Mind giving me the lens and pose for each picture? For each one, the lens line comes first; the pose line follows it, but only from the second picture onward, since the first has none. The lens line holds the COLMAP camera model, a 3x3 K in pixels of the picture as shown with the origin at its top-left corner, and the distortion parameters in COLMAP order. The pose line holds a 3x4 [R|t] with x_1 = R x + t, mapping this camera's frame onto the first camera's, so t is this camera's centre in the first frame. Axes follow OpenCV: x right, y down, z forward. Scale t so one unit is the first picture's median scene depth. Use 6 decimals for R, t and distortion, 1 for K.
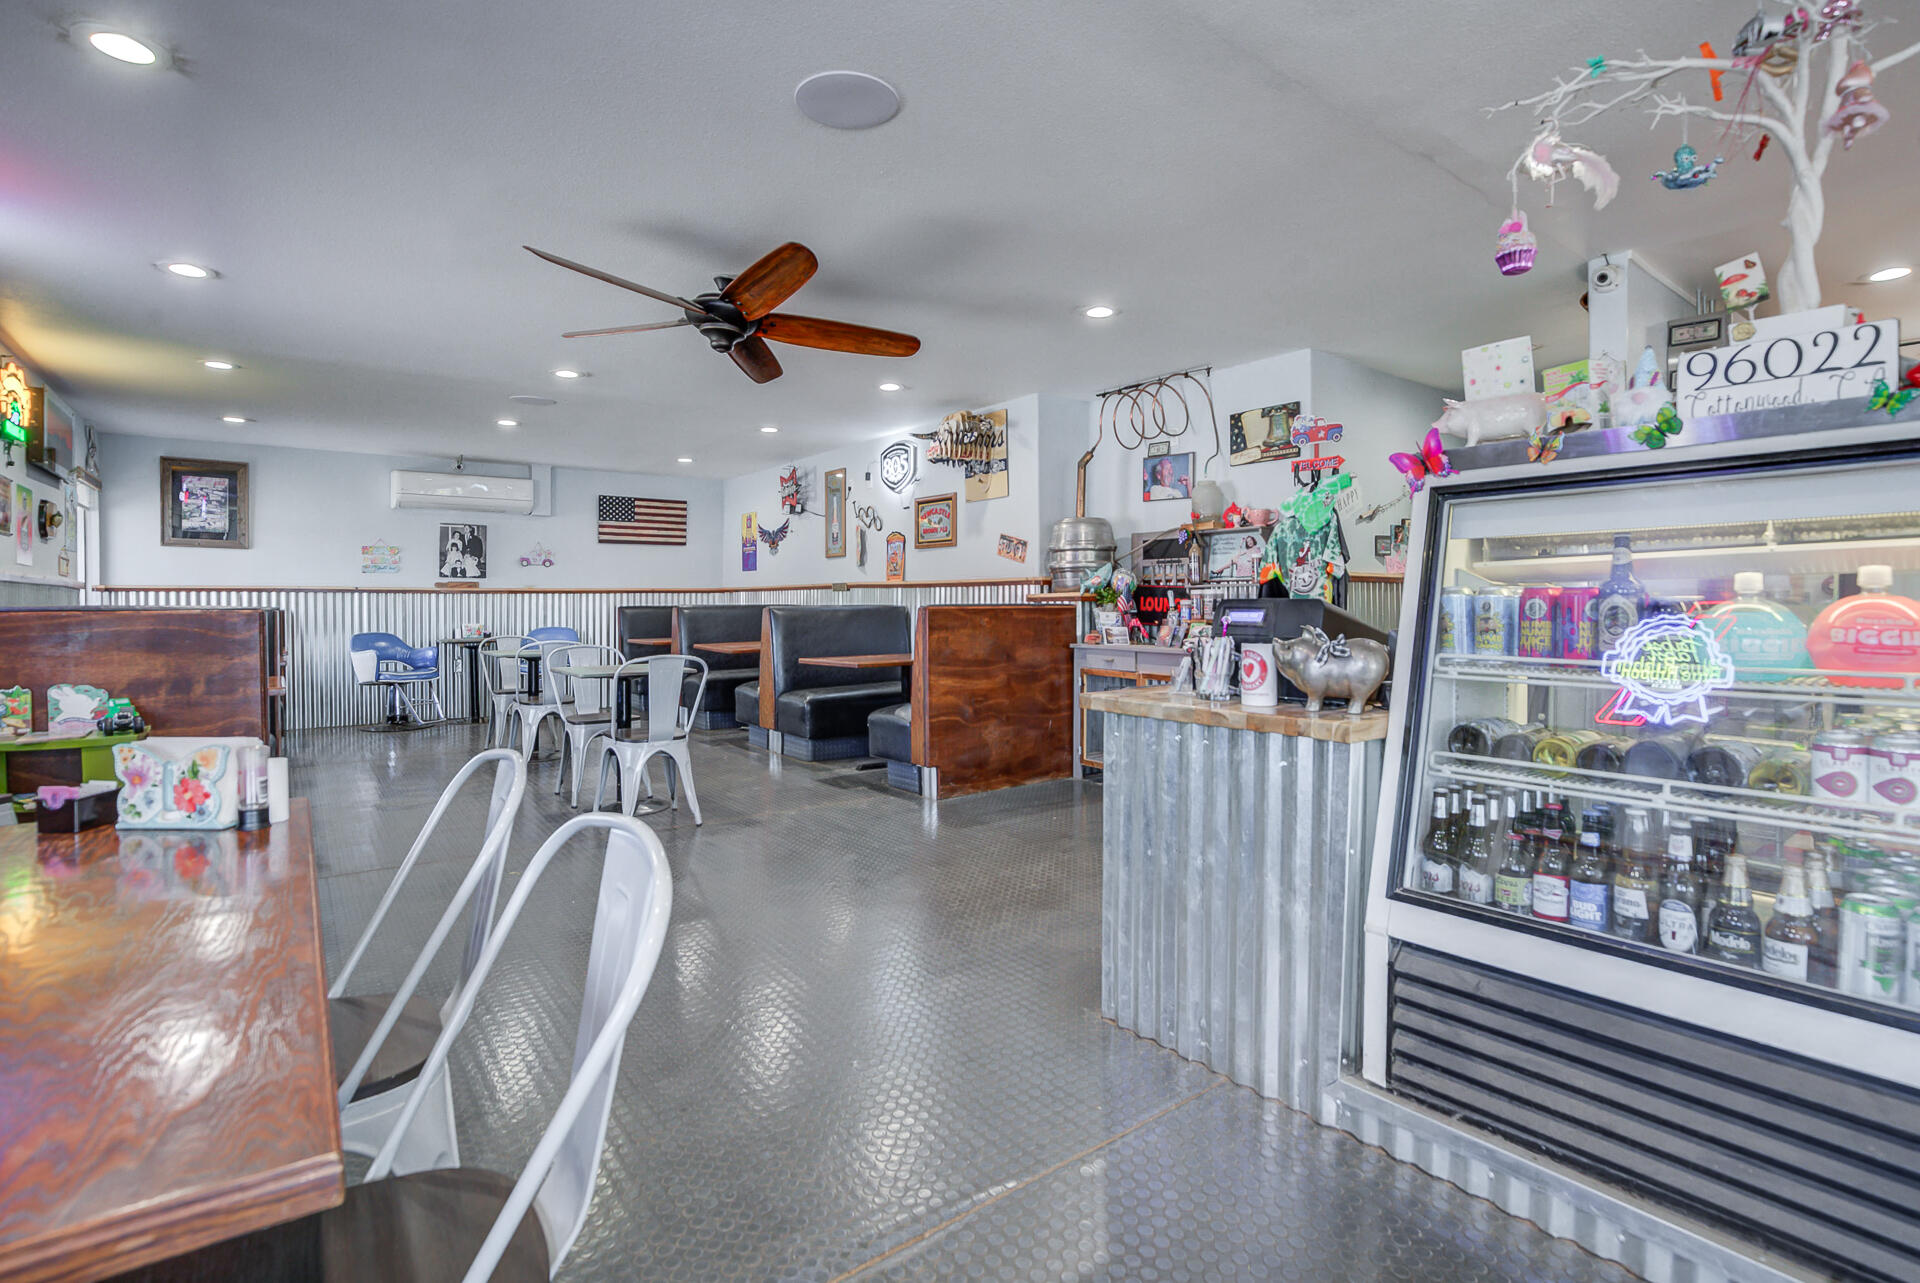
lens RADIAL K [[901.5, 0, 956.7], [0, 901.5, 658.2], [0, 0, 1]] dist [-0.025765, 0.001161]
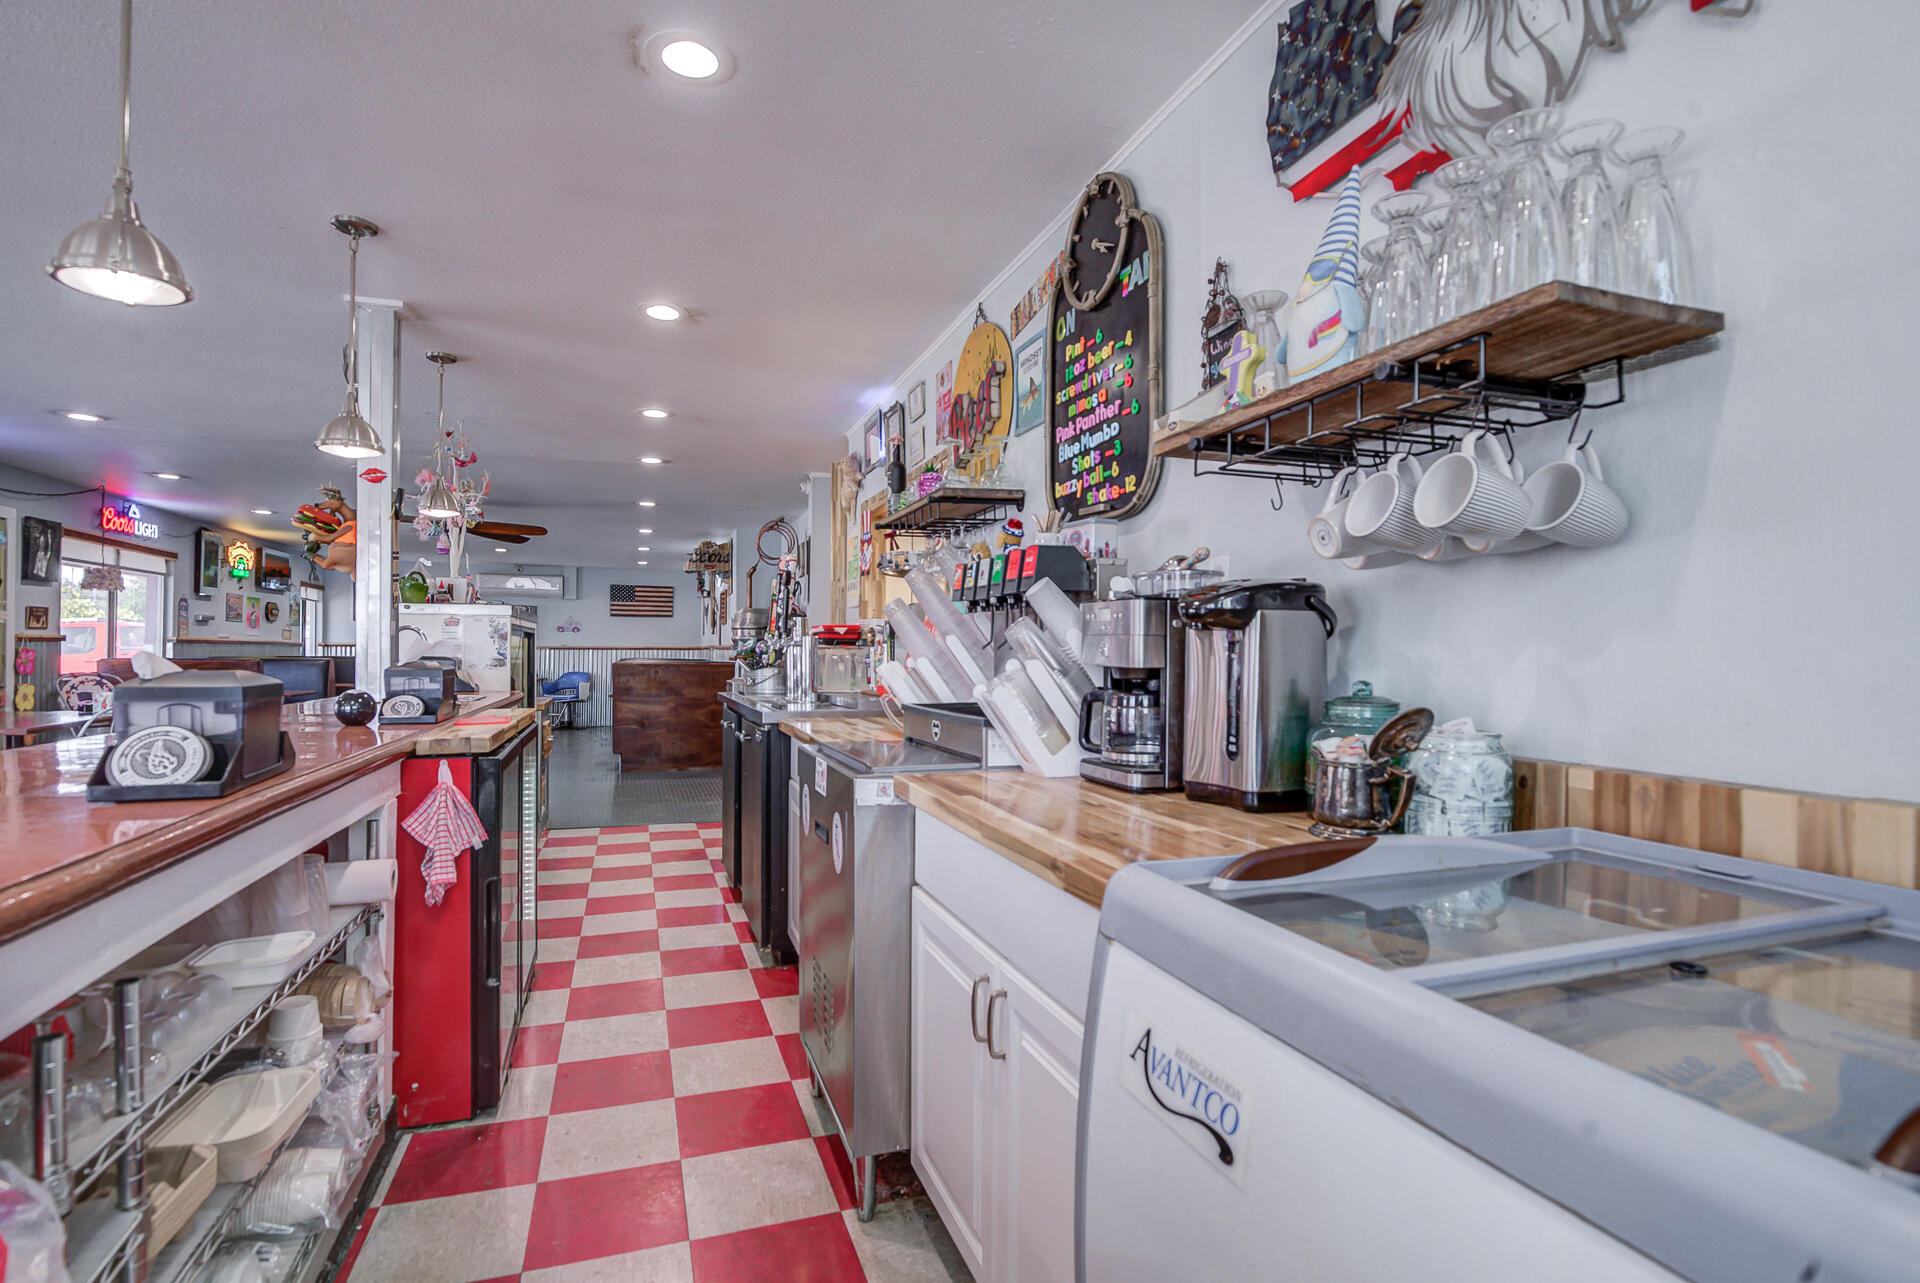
lens RADIAL K [[901.5, 0, 956.7], [0, 901.5, 658.2], [0, 0, 1]] dist [-0.025765, 0.001161]
pose [[0.955078, 0.010690, -0.296163, 0.770332], [-0.027290, 0.998275, -0.051974, 0.005268], [0.295097, 0.057722, 0.953722, -0.330234]]
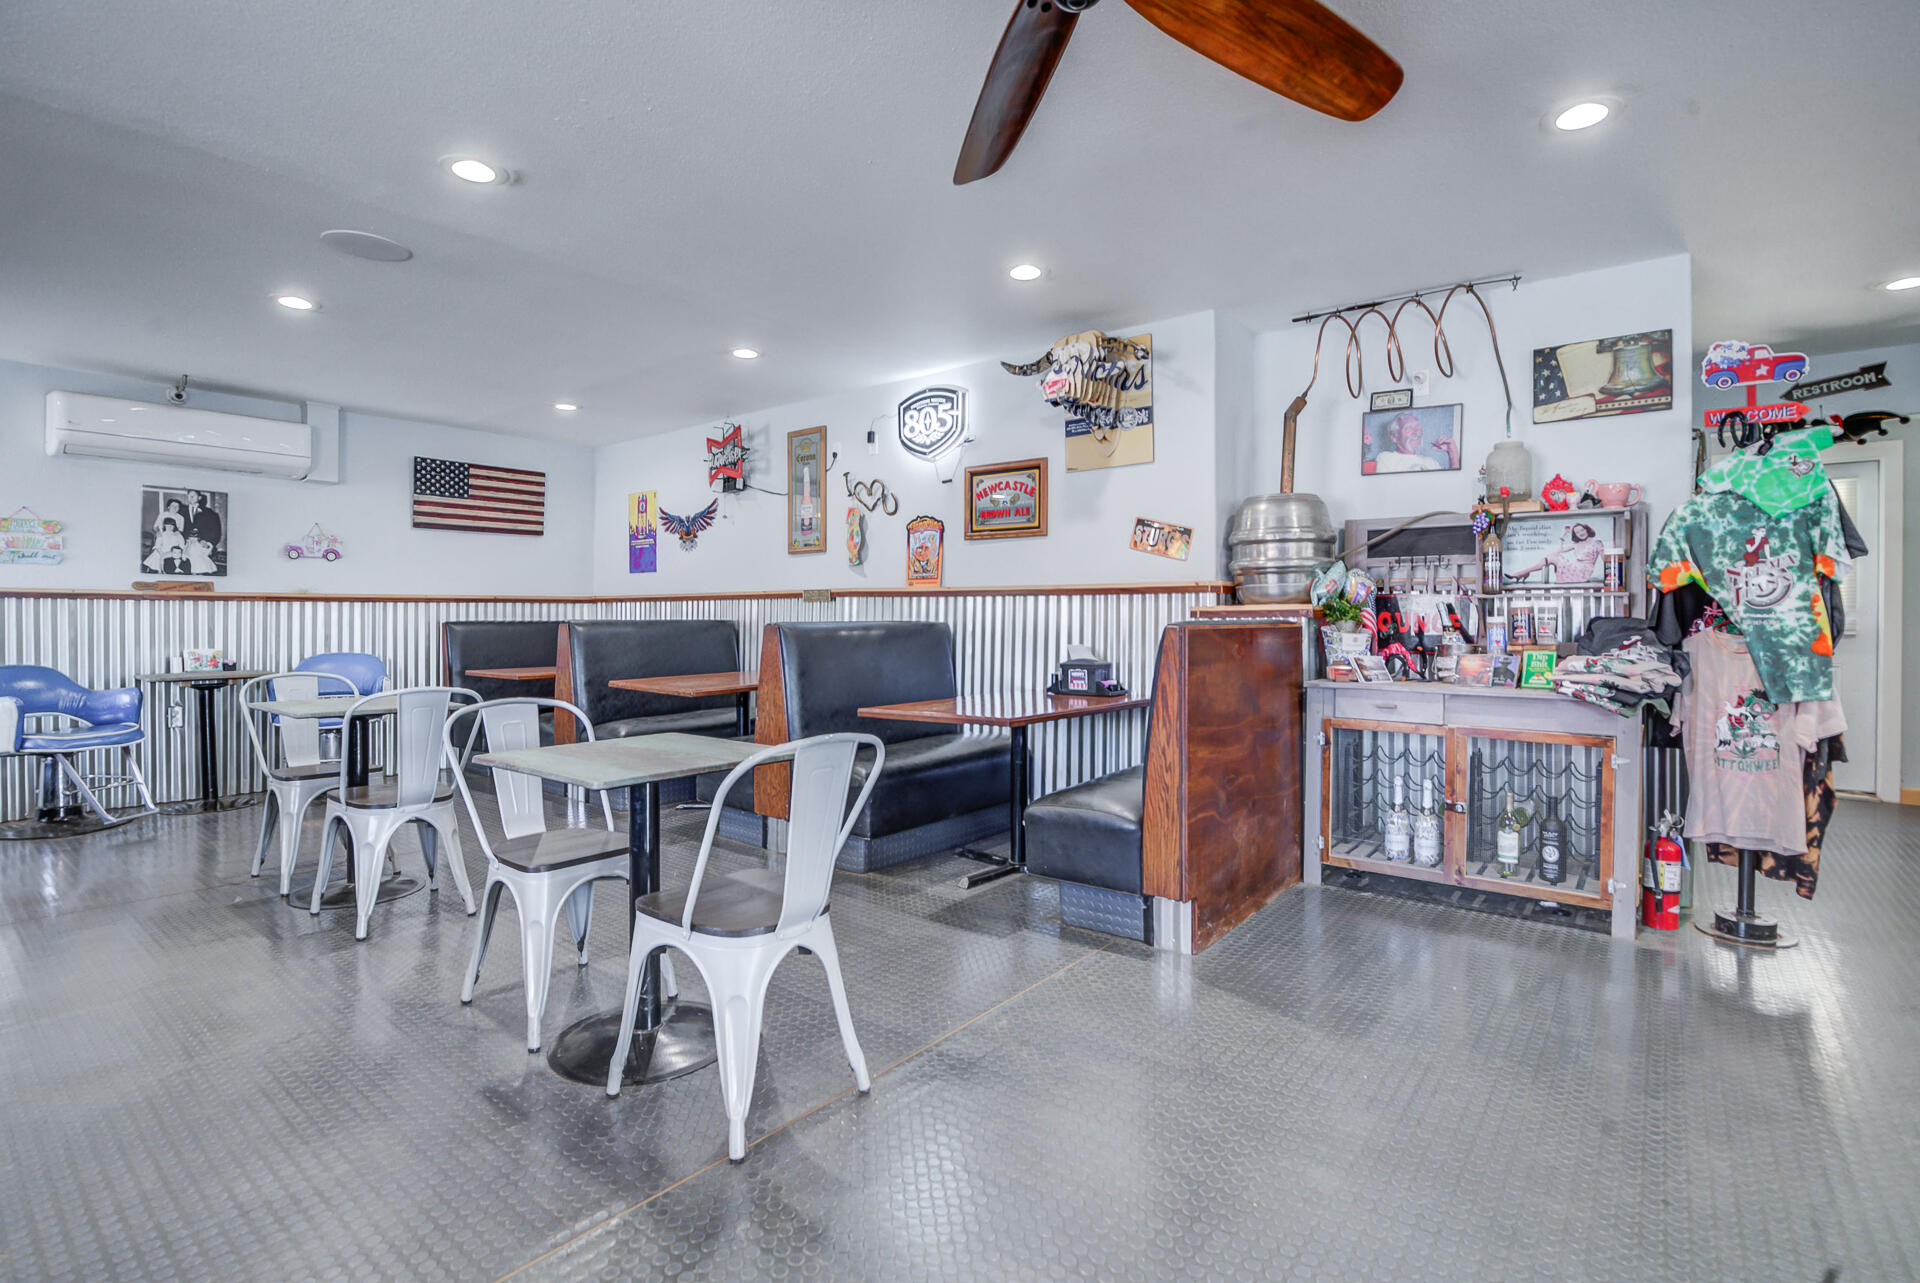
lens RADIAL K [[901.5, 0, 956.7], [0, 901.5, 658.2], [0, 0, 1]] dist [-0.025765, 0.001161]
pose [[0.969469, -0.007077, 0.245113, -0.216522], [0.011247, 0.999815, -0.015616, -0.019618], [-0.244957, 0.017896, 0.969369, 0.325040]]
